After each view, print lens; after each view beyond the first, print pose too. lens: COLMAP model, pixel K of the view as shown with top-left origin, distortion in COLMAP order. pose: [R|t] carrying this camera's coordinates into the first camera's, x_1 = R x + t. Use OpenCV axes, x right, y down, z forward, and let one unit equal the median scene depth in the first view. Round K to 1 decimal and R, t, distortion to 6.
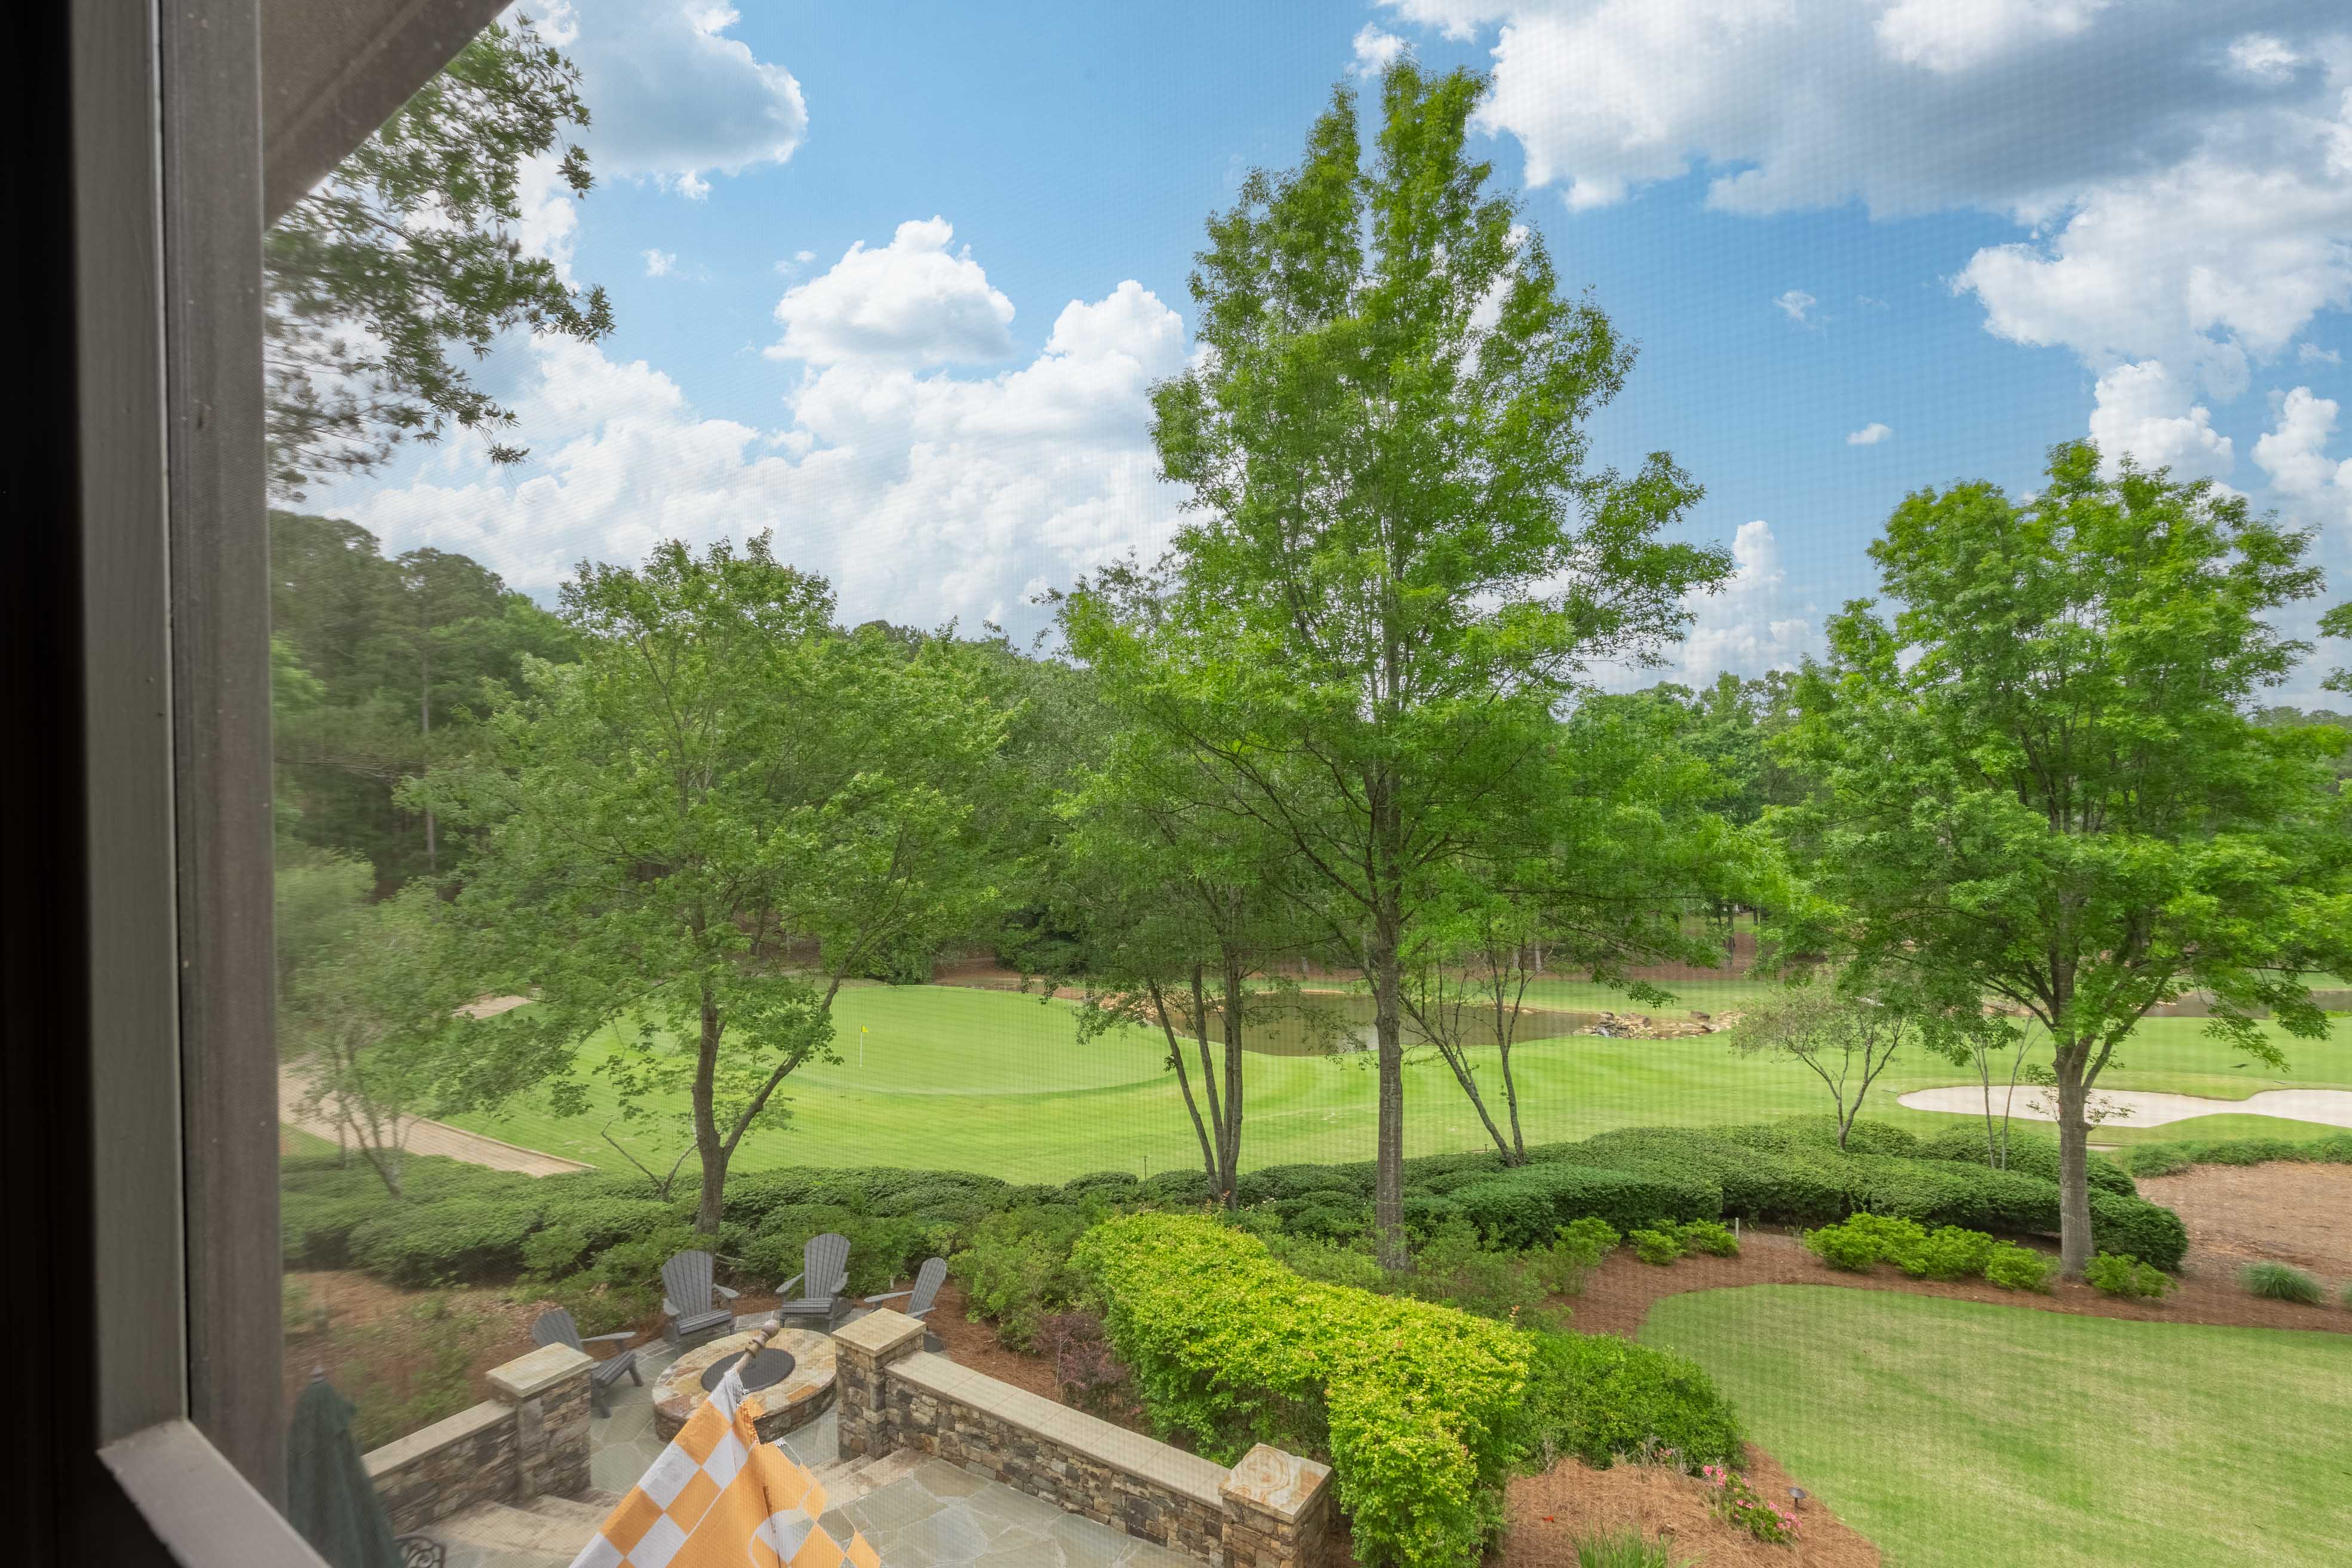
lens RADIAL K [[1080.7, 0, 1193.9], [0, 1080.7, 803.6], [0, 0, 1]] dist [0.005107, -0.000185]
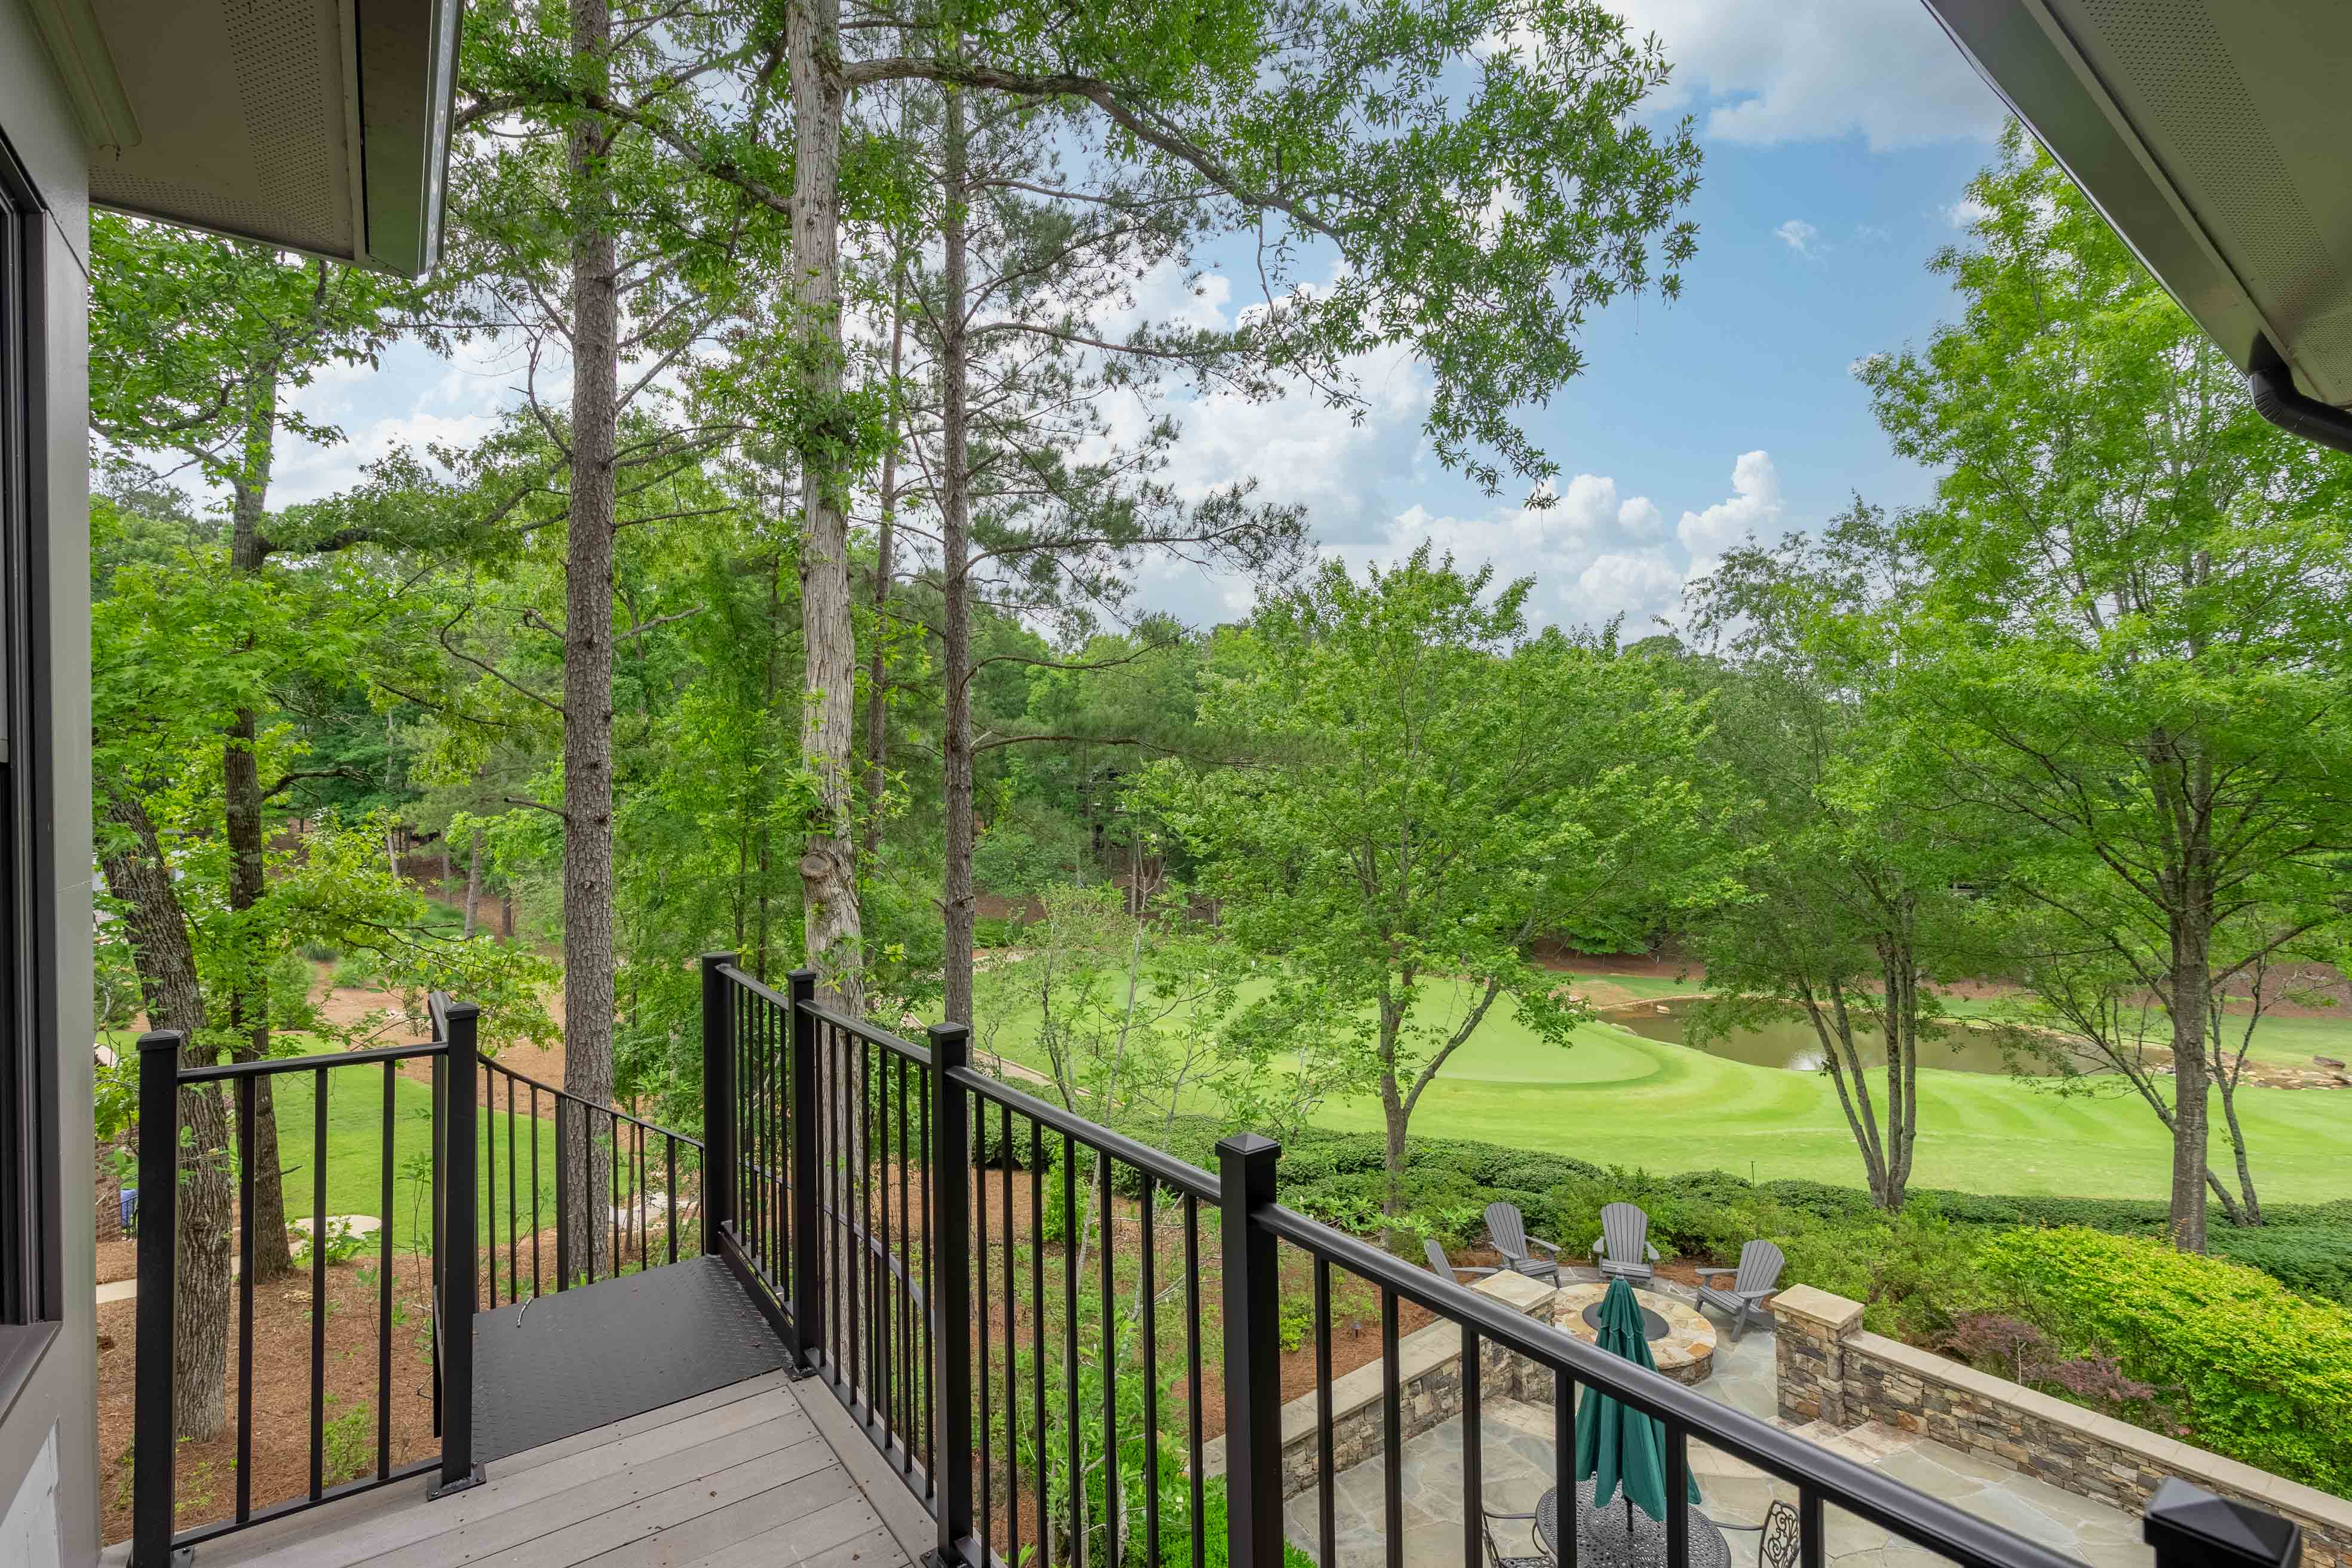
lens RADIAL K [[1080.7, 0, 1177.5], [0, 1080.7, 775.4], [0, 0, 1]] dist [0.005107, -0.000185]
pose [[0.945939, 0.003085, -0.324329, -0.561724], [-0.006084, 0.999948, -0.008236, -0.020779], [0.324286, 0.009764, 0.945909, -0.222920]]
